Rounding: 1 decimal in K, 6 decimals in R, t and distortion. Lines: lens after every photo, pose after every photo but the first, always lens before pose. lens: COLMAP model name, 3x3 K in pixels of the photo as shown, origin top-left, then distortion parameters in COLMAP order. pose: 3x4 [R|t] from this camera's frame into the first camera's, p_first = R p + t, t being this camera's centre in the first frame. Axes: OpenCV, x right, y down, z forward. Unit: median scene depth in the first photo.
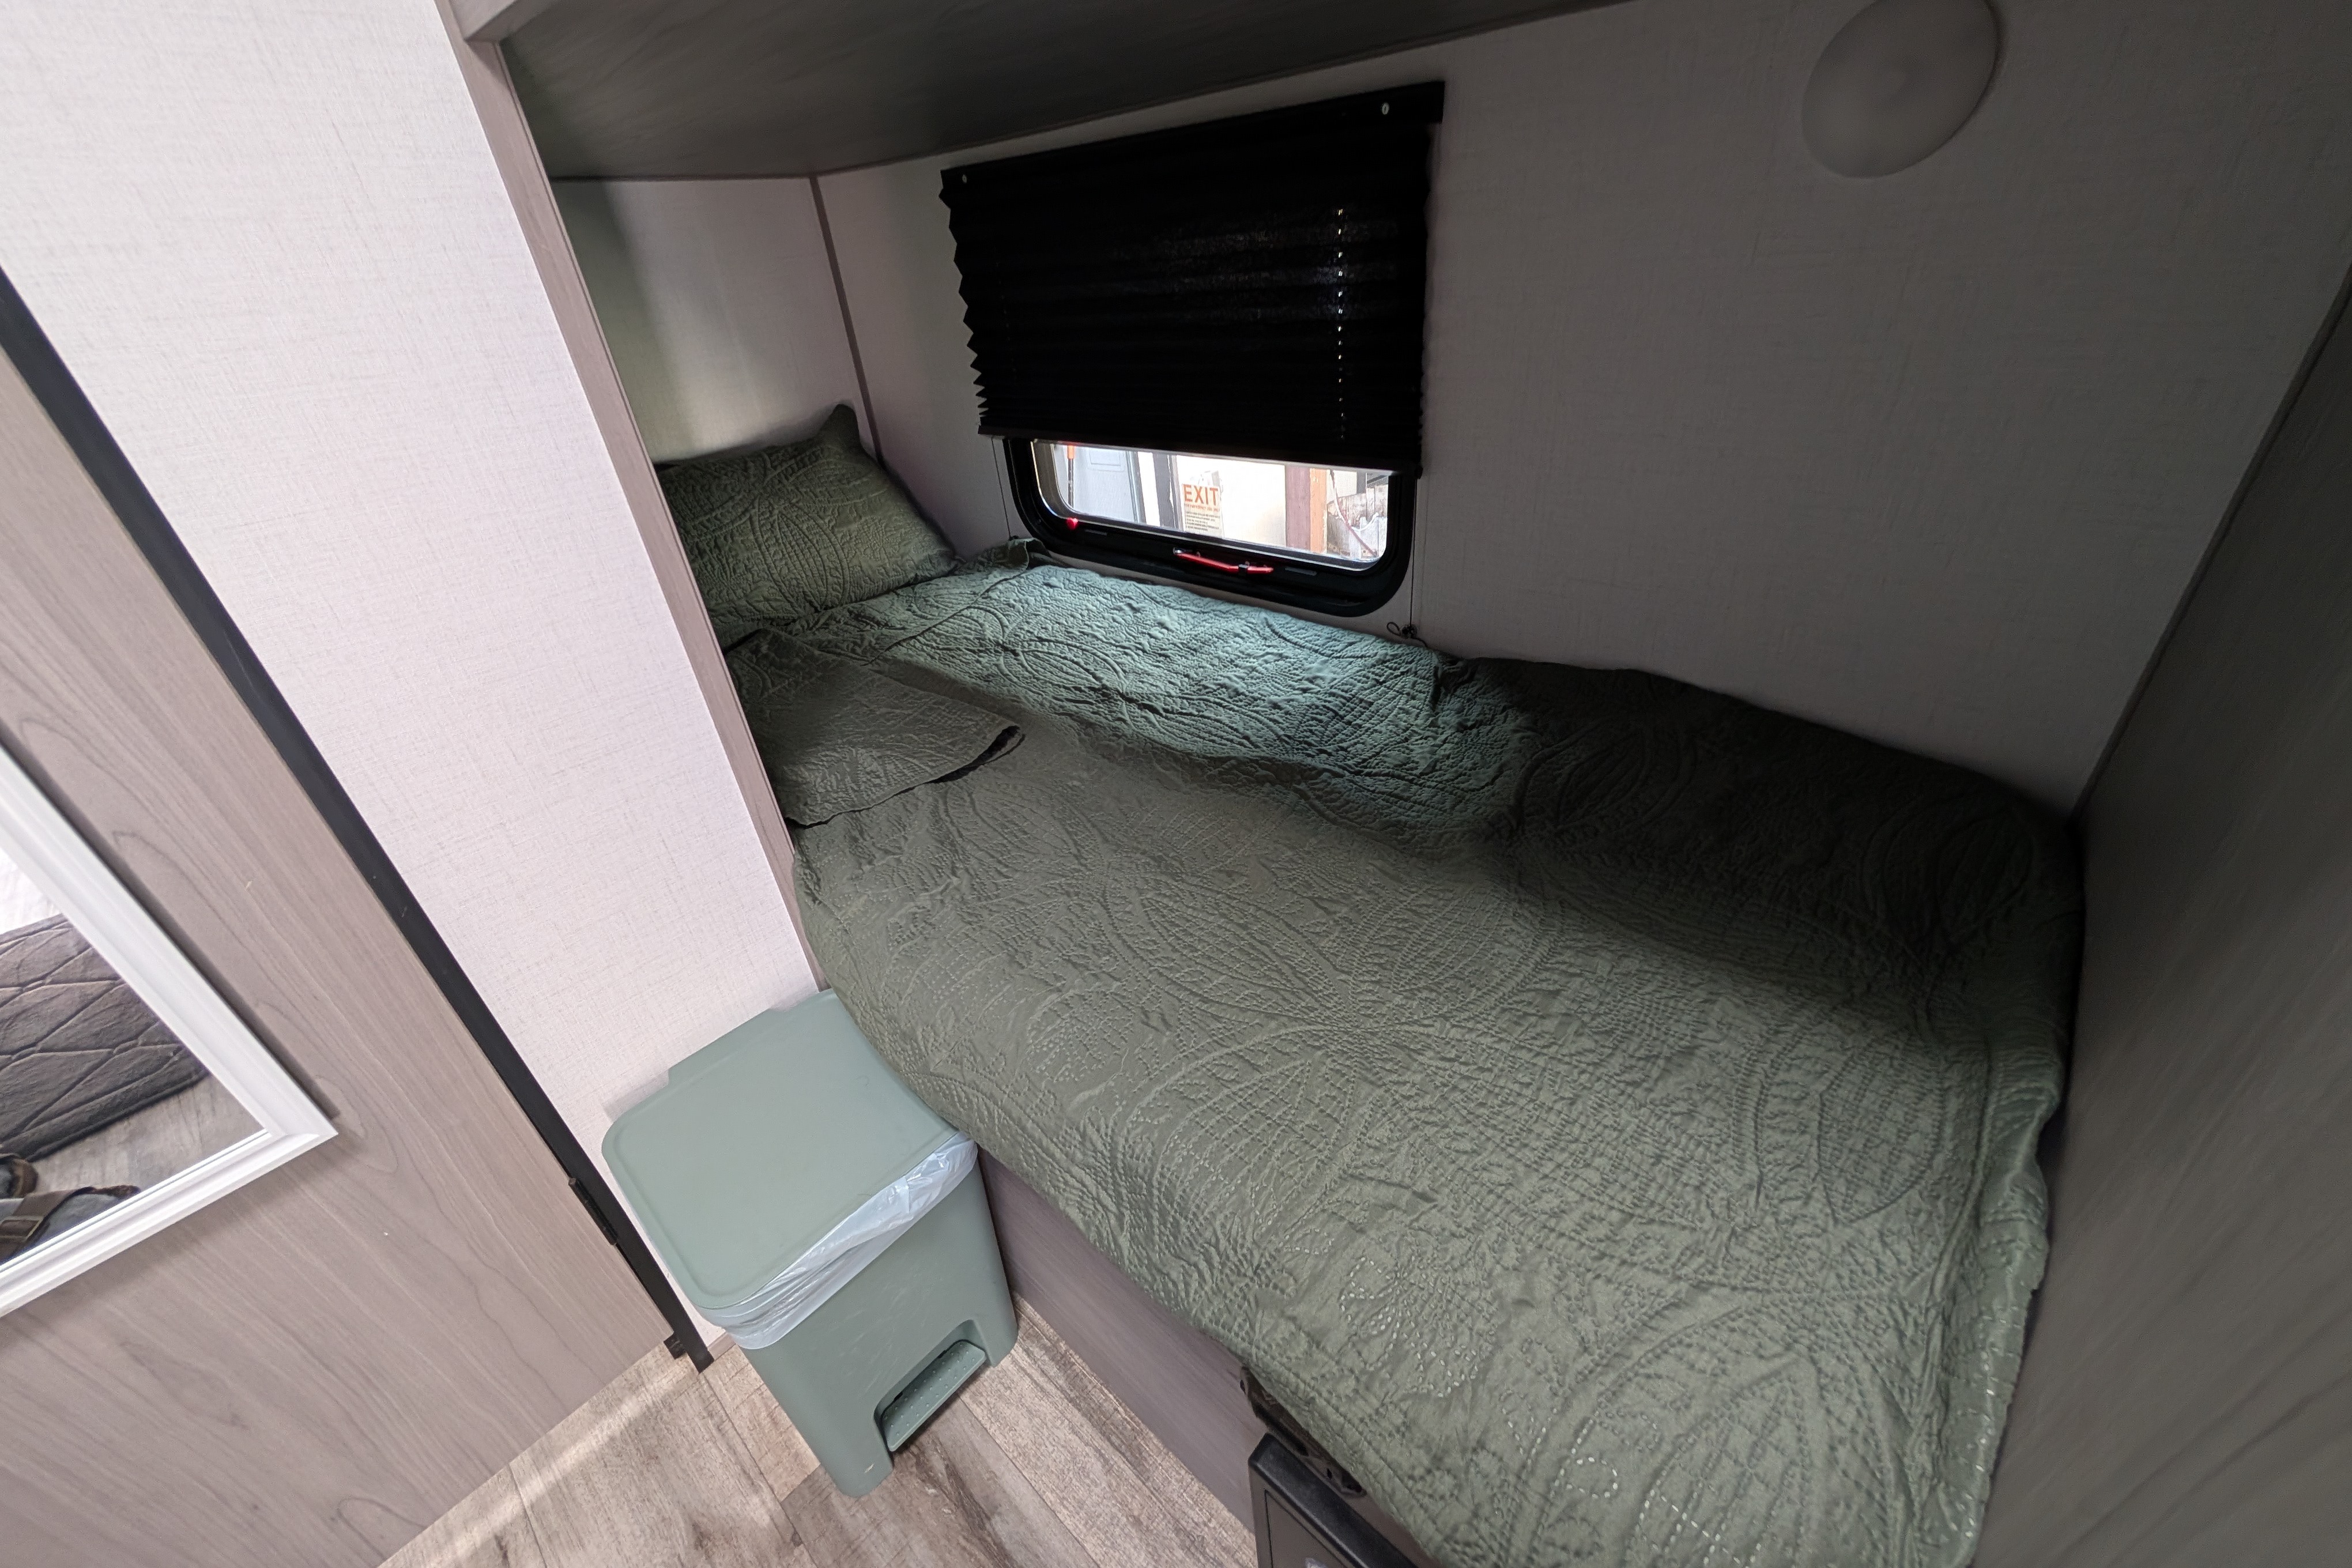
lens RADIAL K [[900.8, 0, 1176.0], [0, 900.8, 784.0], [0, 0, 1]] dist [0.000630, 0.000095]
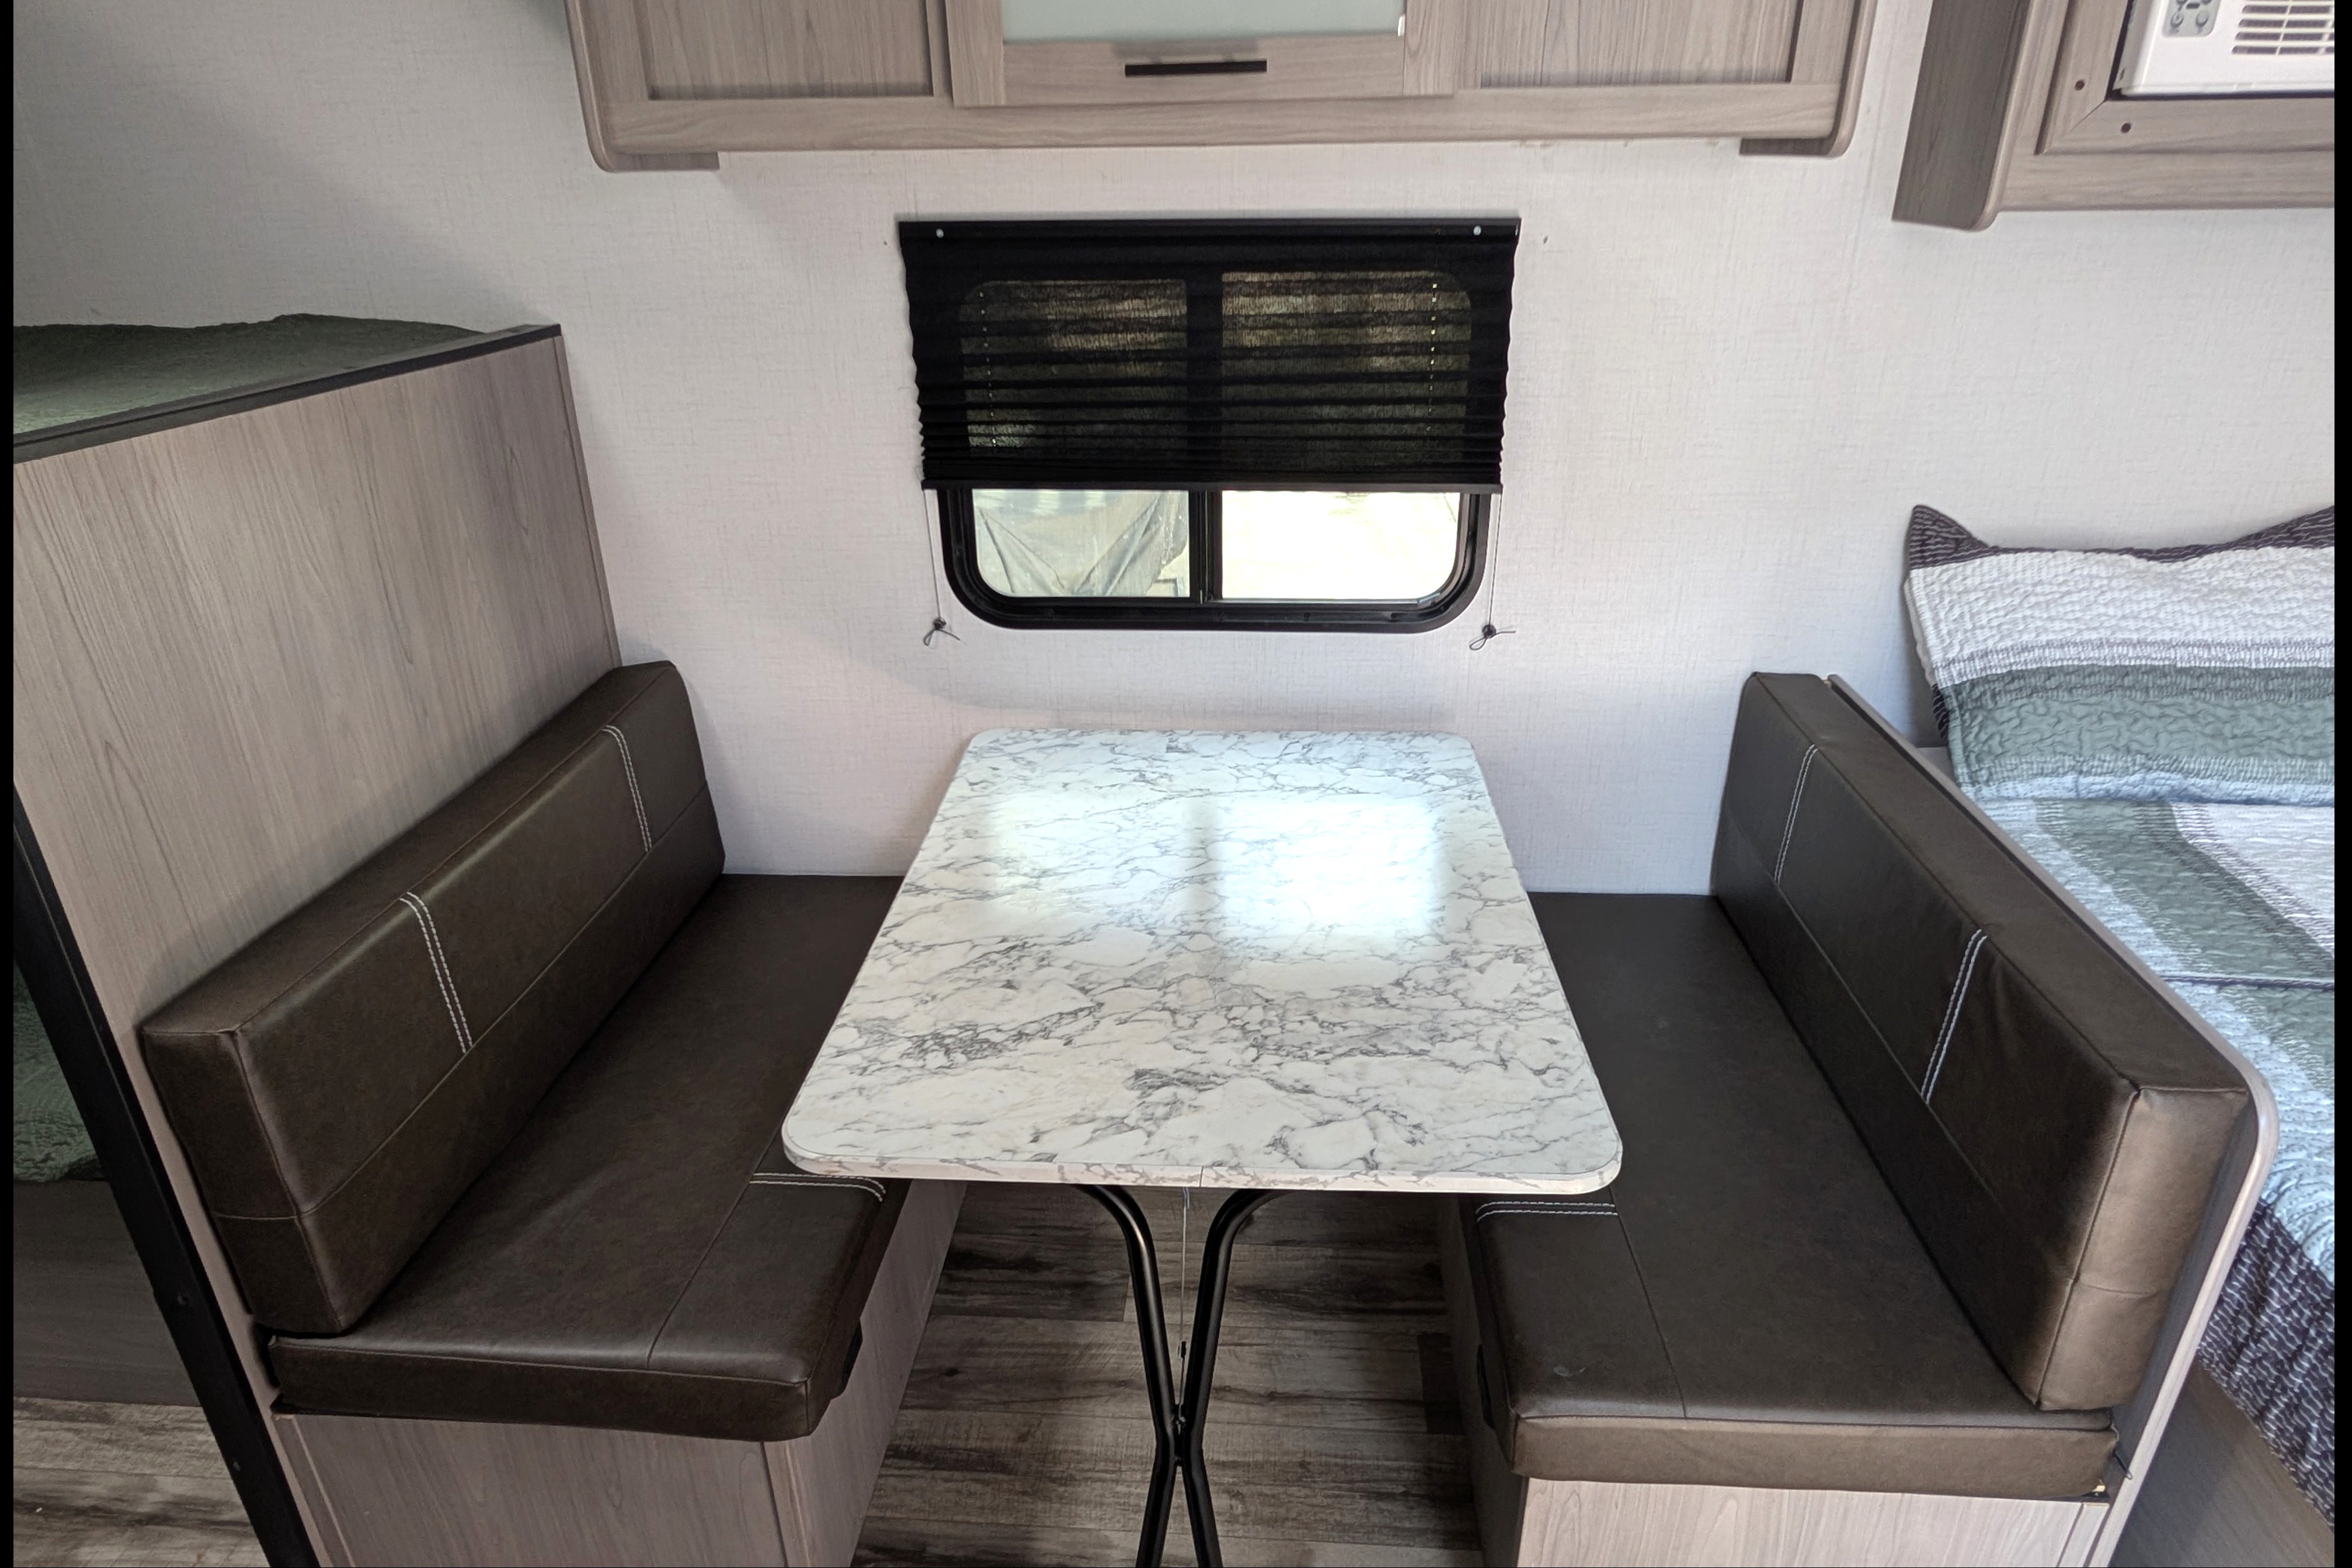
lens RADIAL K [[1409.0, 0, 1185.0], [0, 1409.0, 811.1], [0, 0, 1]] dist [-0.000501, 0.001135]
pose [[0.783524, -0.196548, 0.589457, 0.123104], [0.275982, 0.960026, -0.046734, 0.302504], [-0.556708, 0.199297, 0.806447, -1.381132]]
